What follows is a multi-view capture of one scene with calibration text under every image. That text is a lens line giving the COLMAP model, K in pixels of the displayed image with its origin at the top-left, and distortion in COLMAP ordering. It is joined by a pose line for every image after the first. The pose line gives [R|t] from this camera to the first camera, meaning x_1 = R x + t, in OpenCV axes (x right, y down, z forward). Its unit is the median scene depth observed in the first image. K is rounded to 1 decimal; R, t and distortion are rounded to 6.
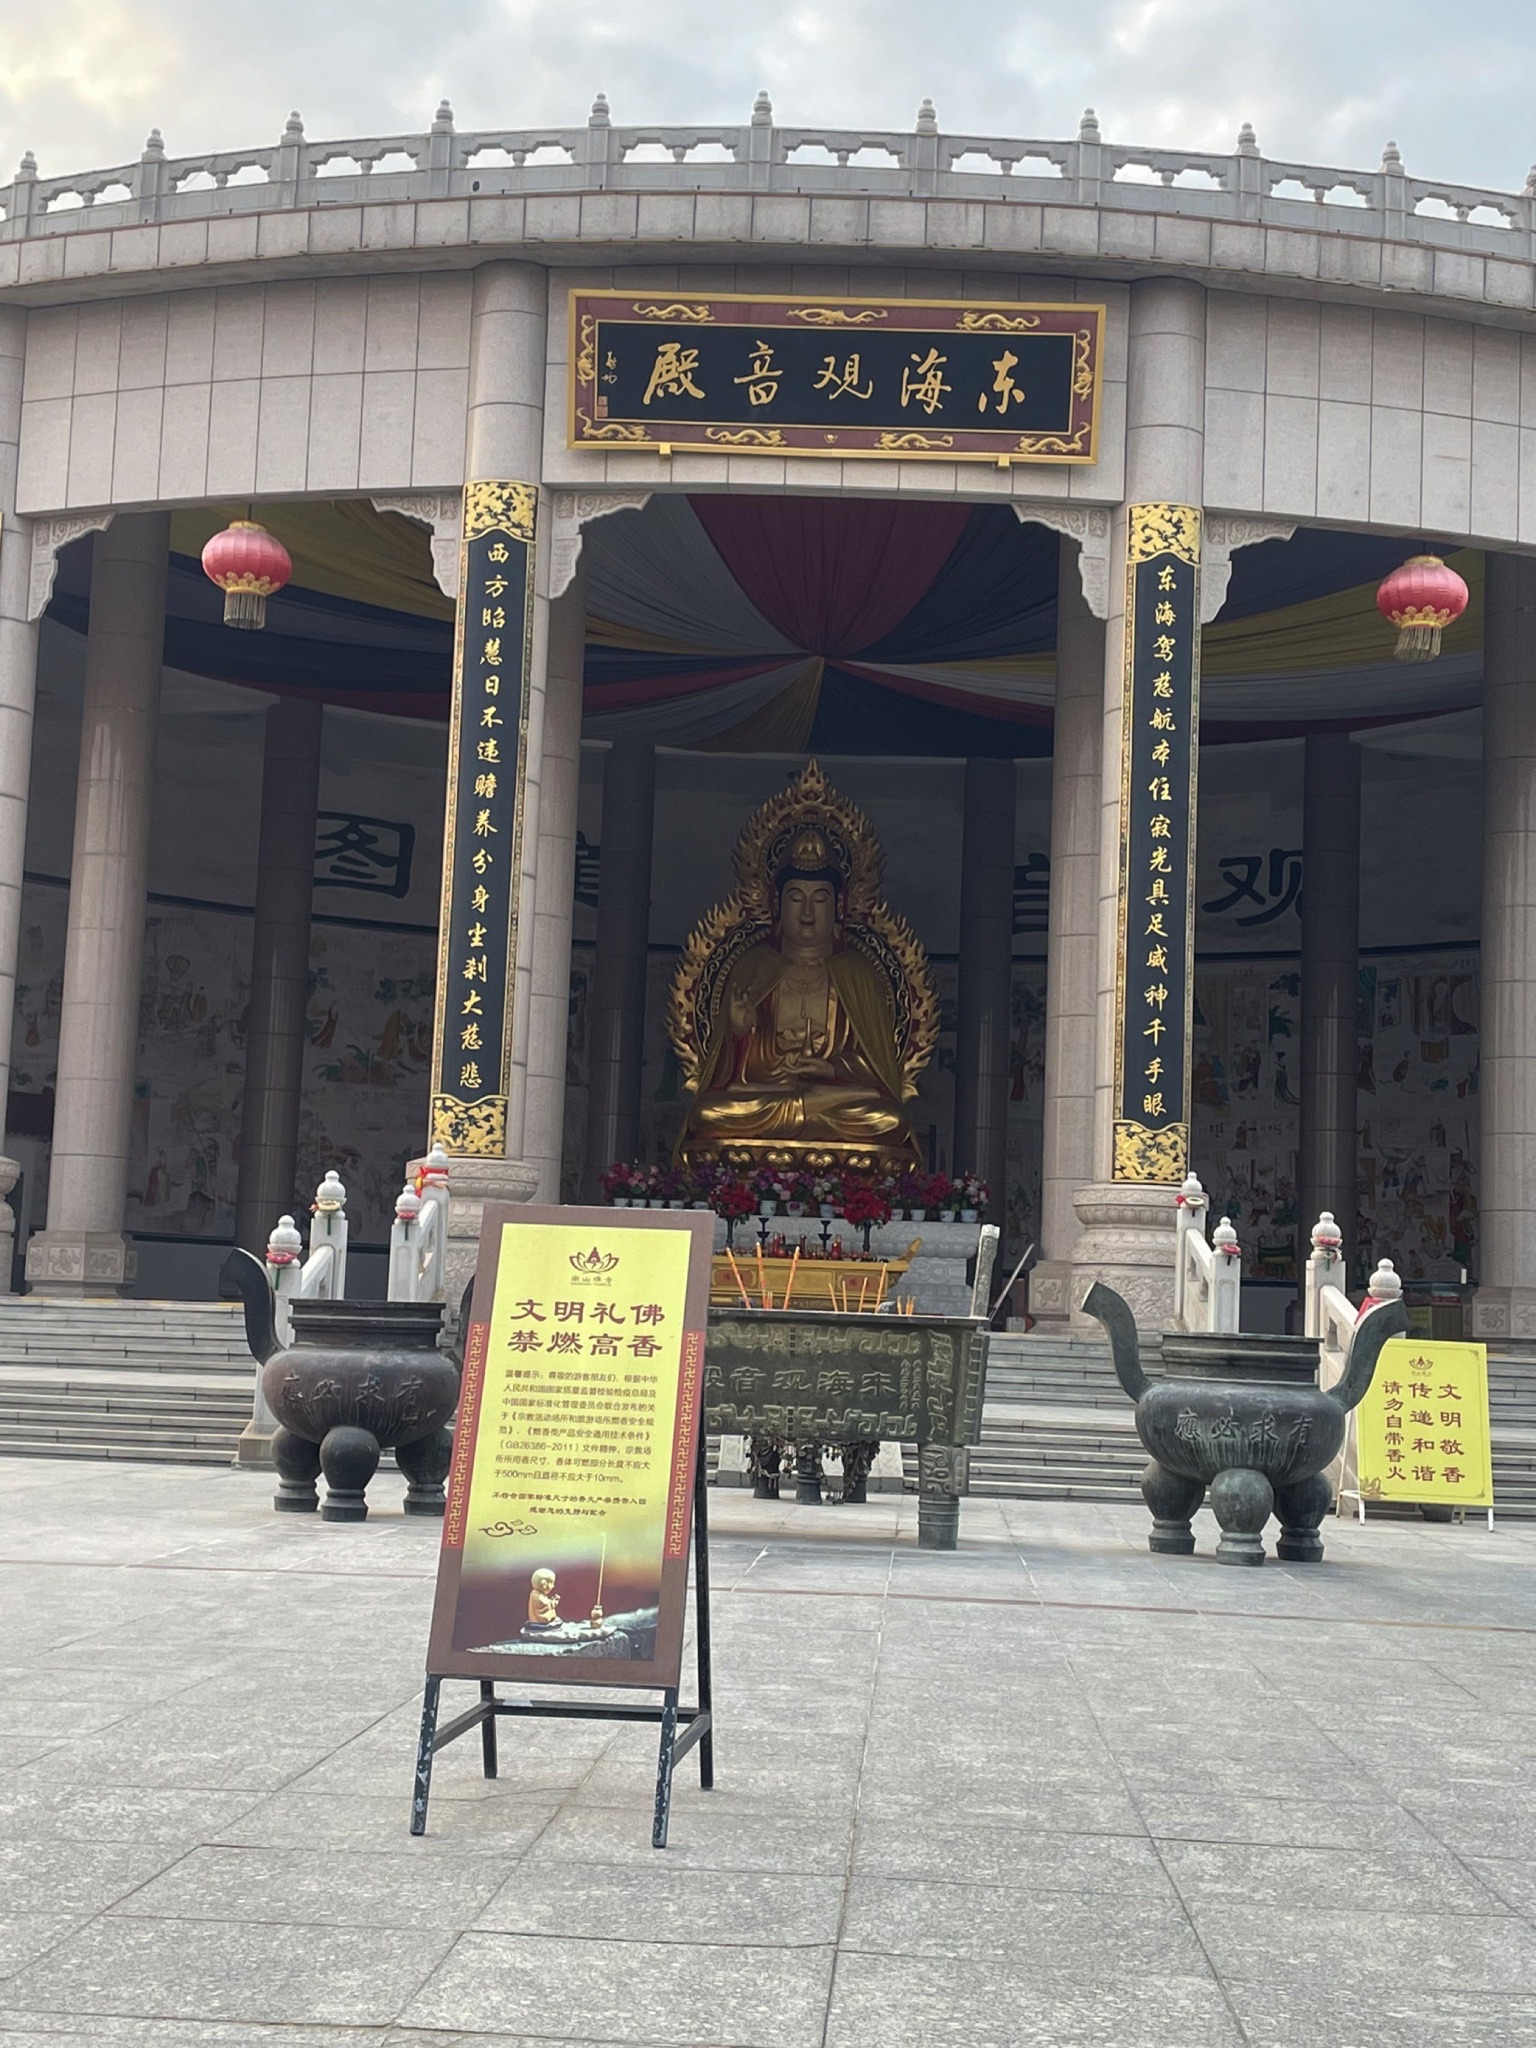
lens RADIAL K [[2652.8, 0, 747.6], [0, 2652.8, 1020.1], [0, 0, 1]] dist [0.166661, -0.373358]
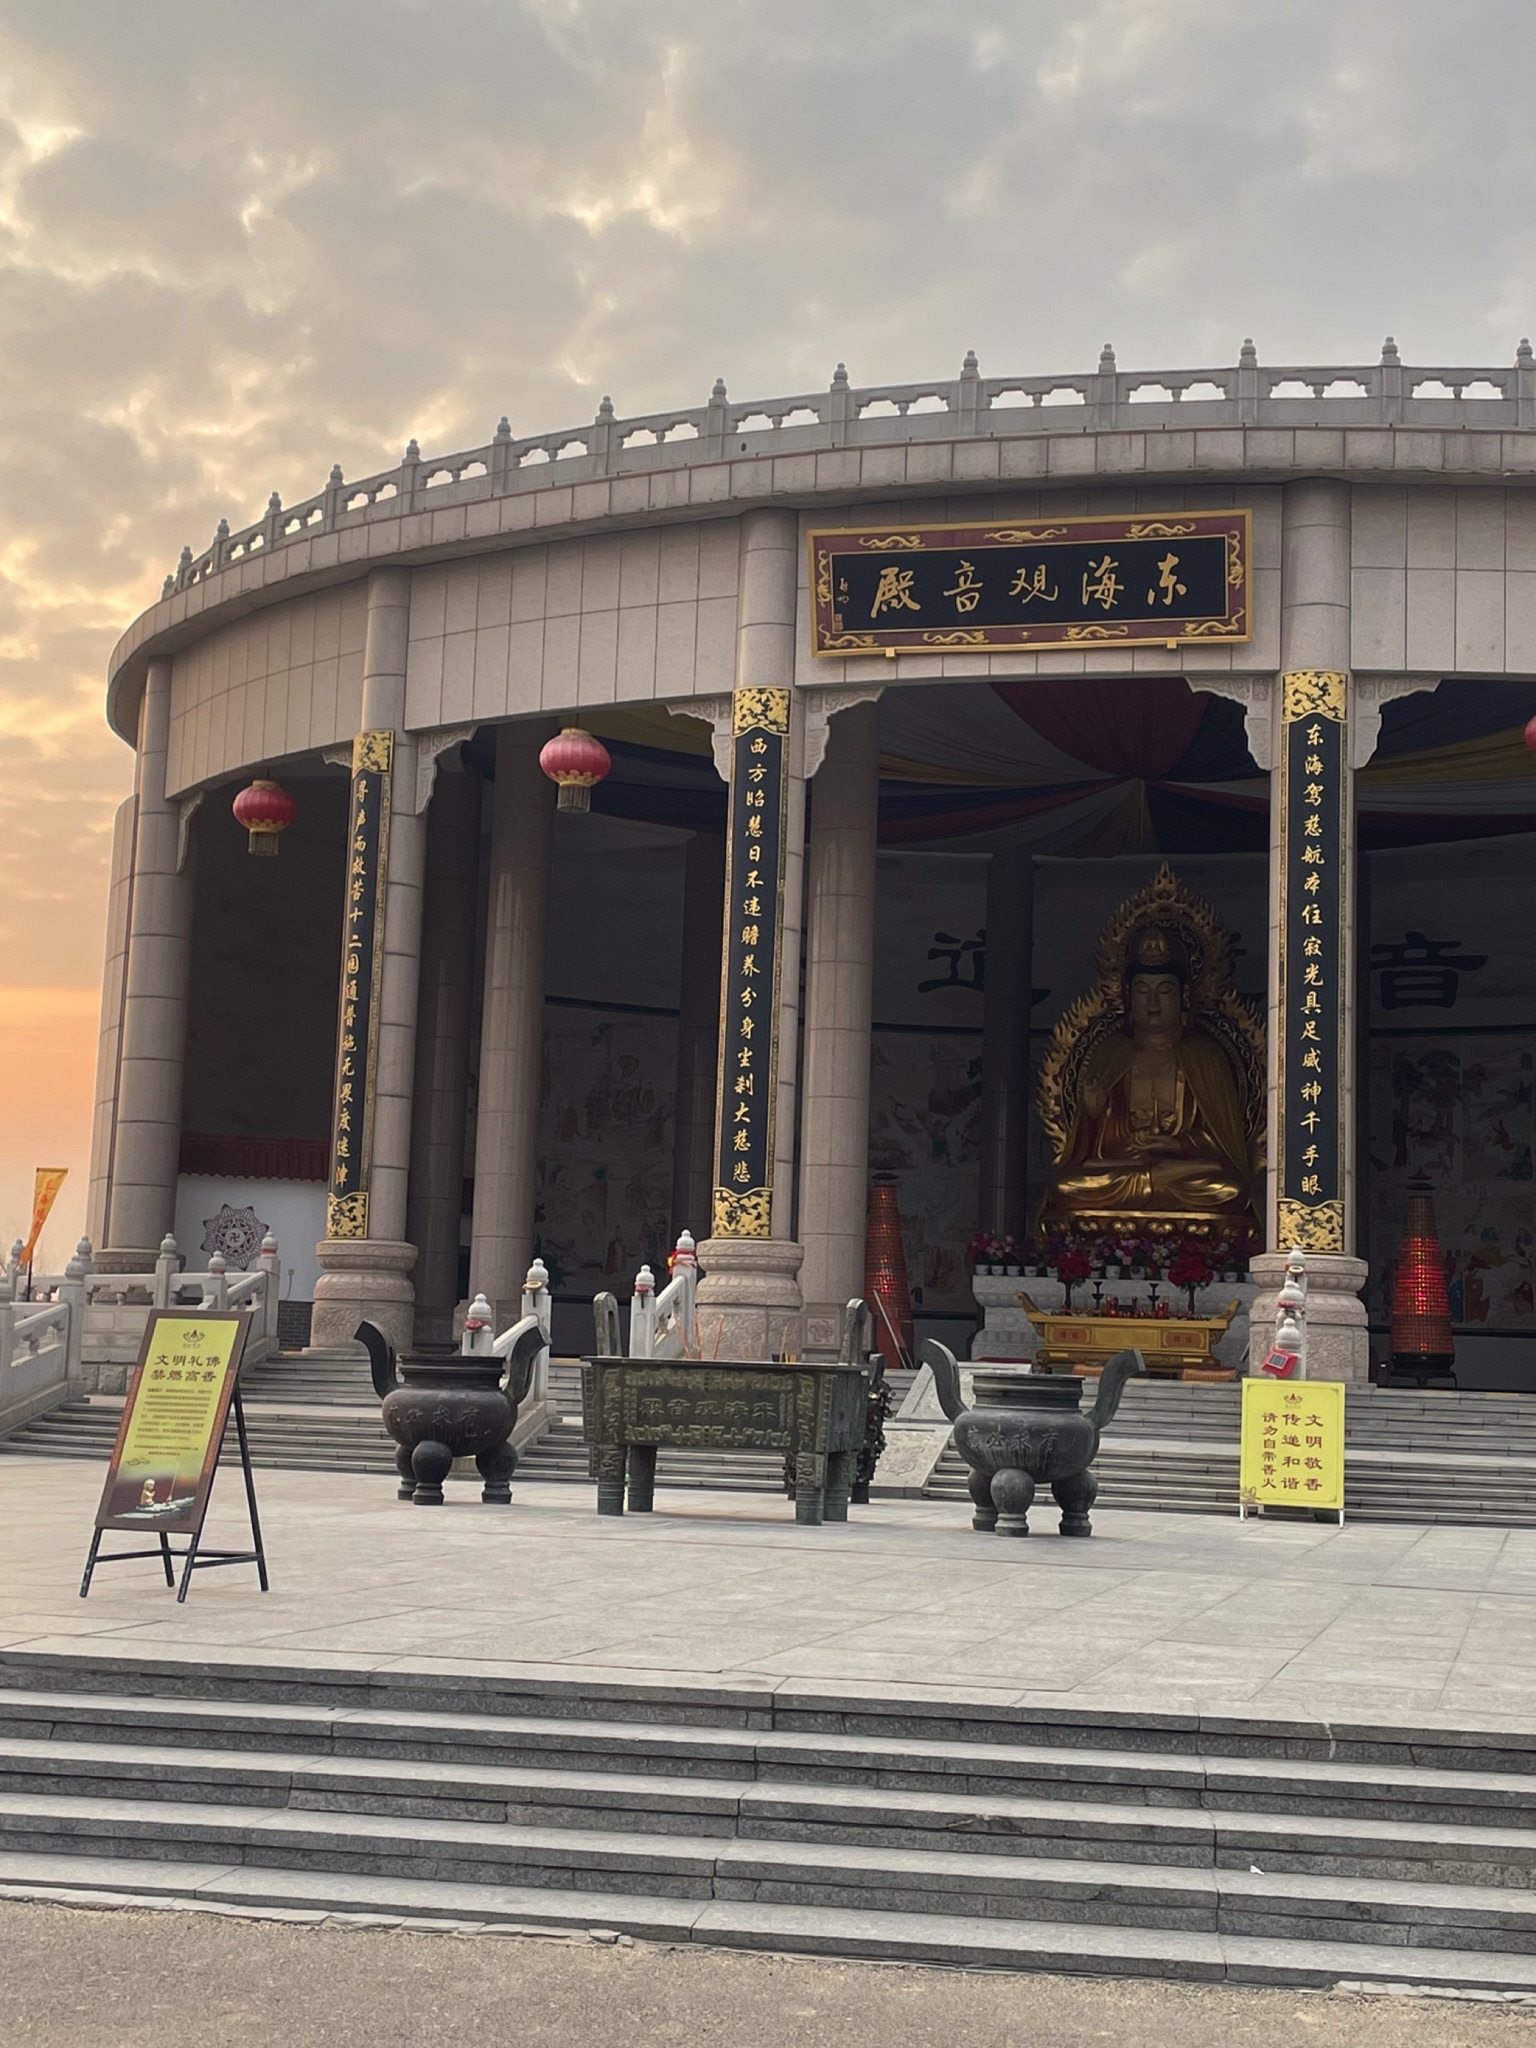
lens RADIAL K [[2659.4, 0, 764.9], [0, 2659.4, 1008.6], [0, 0, 1]] dist [0.184434, -0.461036]
pose [[0.975648, -0.035151, -0.216507, 0.170756], [0.029738, 0.999160, -0.028209, -0.019031], [0.217317, 0.021084, 0.975873, -0.196090]]
